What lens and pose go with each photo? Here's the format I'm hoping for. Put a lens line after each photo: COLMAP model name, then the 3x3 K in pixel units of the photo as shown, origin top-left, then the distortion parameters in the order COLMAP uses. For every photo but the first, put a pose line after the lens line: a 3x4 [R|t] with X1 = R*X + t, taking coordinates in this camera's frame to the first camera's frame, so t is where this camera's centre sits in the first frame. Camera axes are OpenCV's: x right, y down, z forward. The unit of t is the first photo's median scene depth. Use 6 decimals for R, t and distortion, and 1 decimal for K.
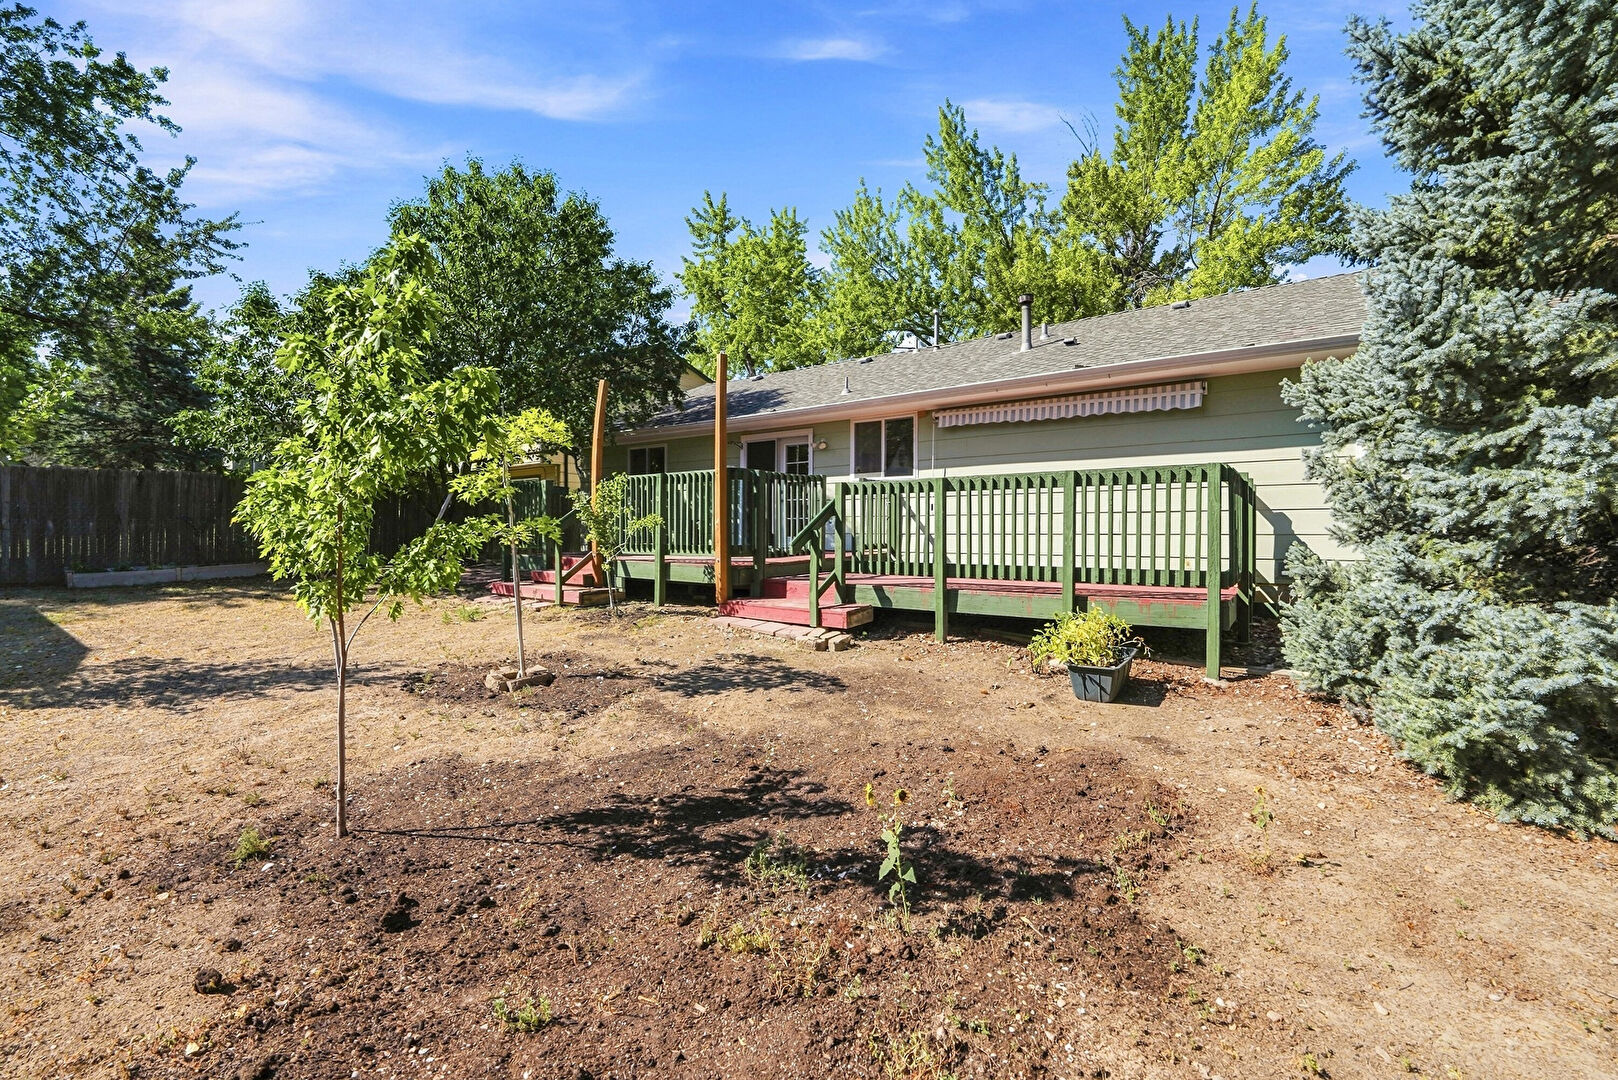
lens RADIAL K [[685.7, 0, 800.7], [0, 685.7, 542.3], [0, 0, 1]] dist [0.000242, -0.006046]
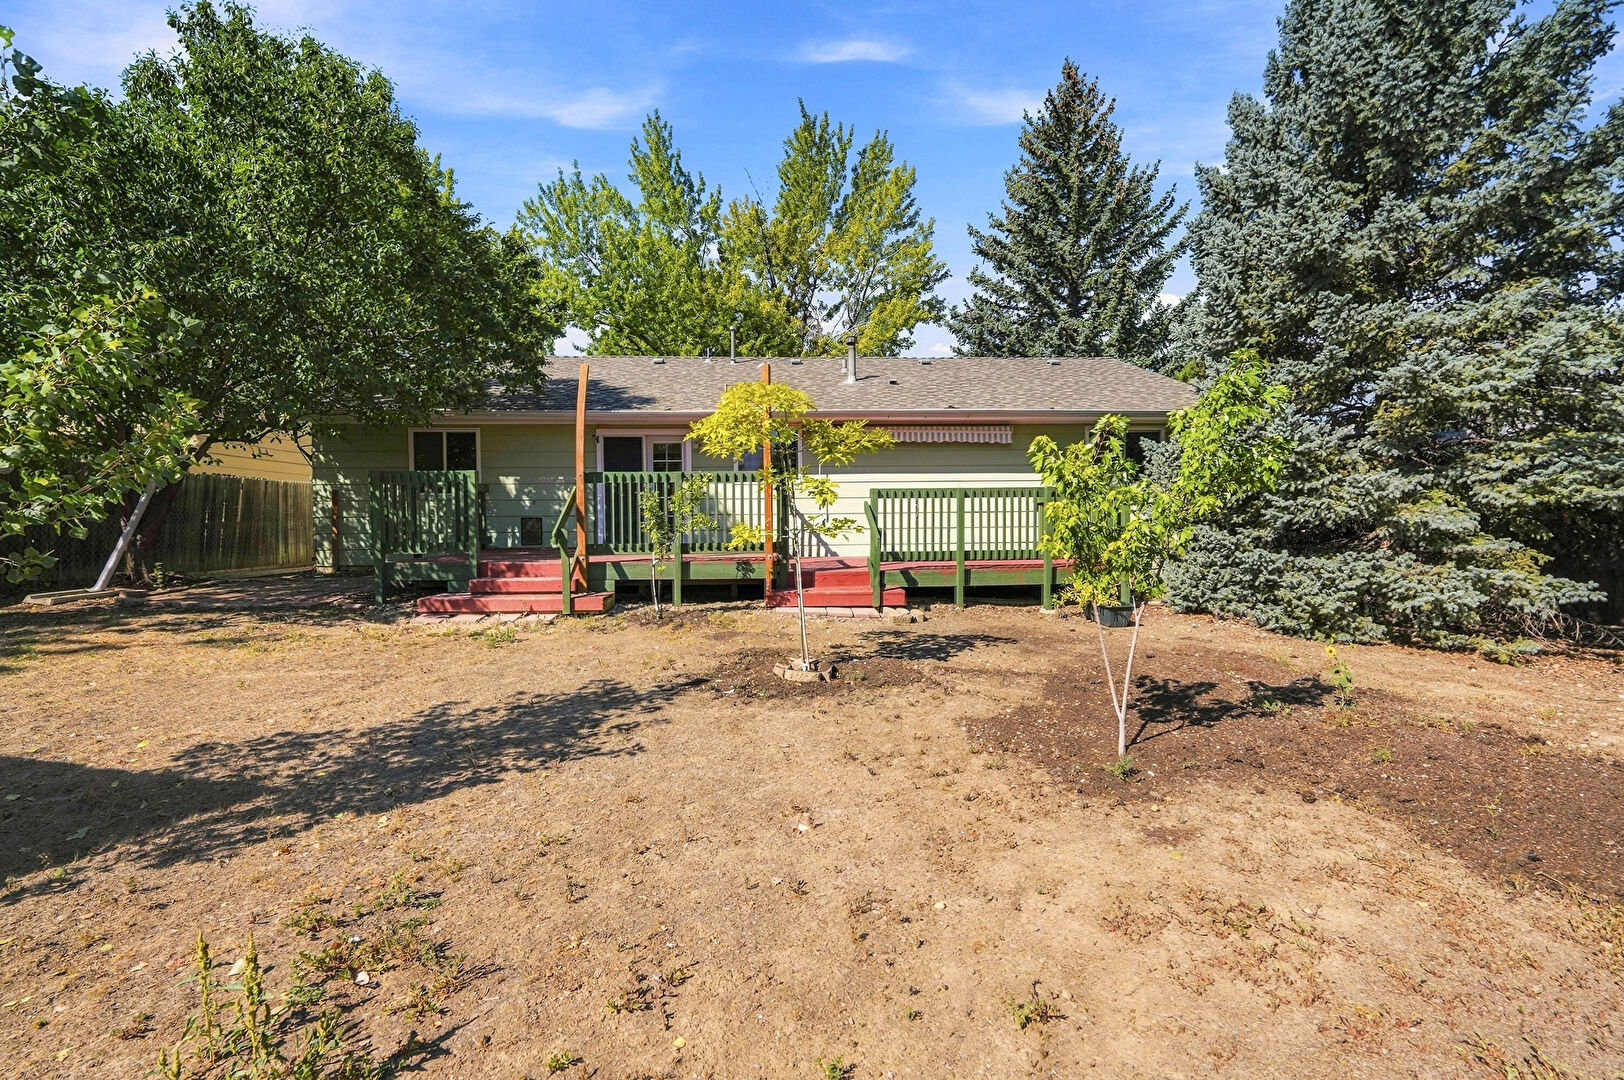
lens RADIAL K [[688.3, 0, 803.6], [0, 688.3, 542.3], [0, 0, 1]] dist [0.000242, -0.006046]
pose [[0.766961, -0.027422, 0.641108, -0.712139], [0.019318, 0.999620, 0.019646, -0.015162], [-0.641403, -0.002683, 0.767199, 0.116558]]
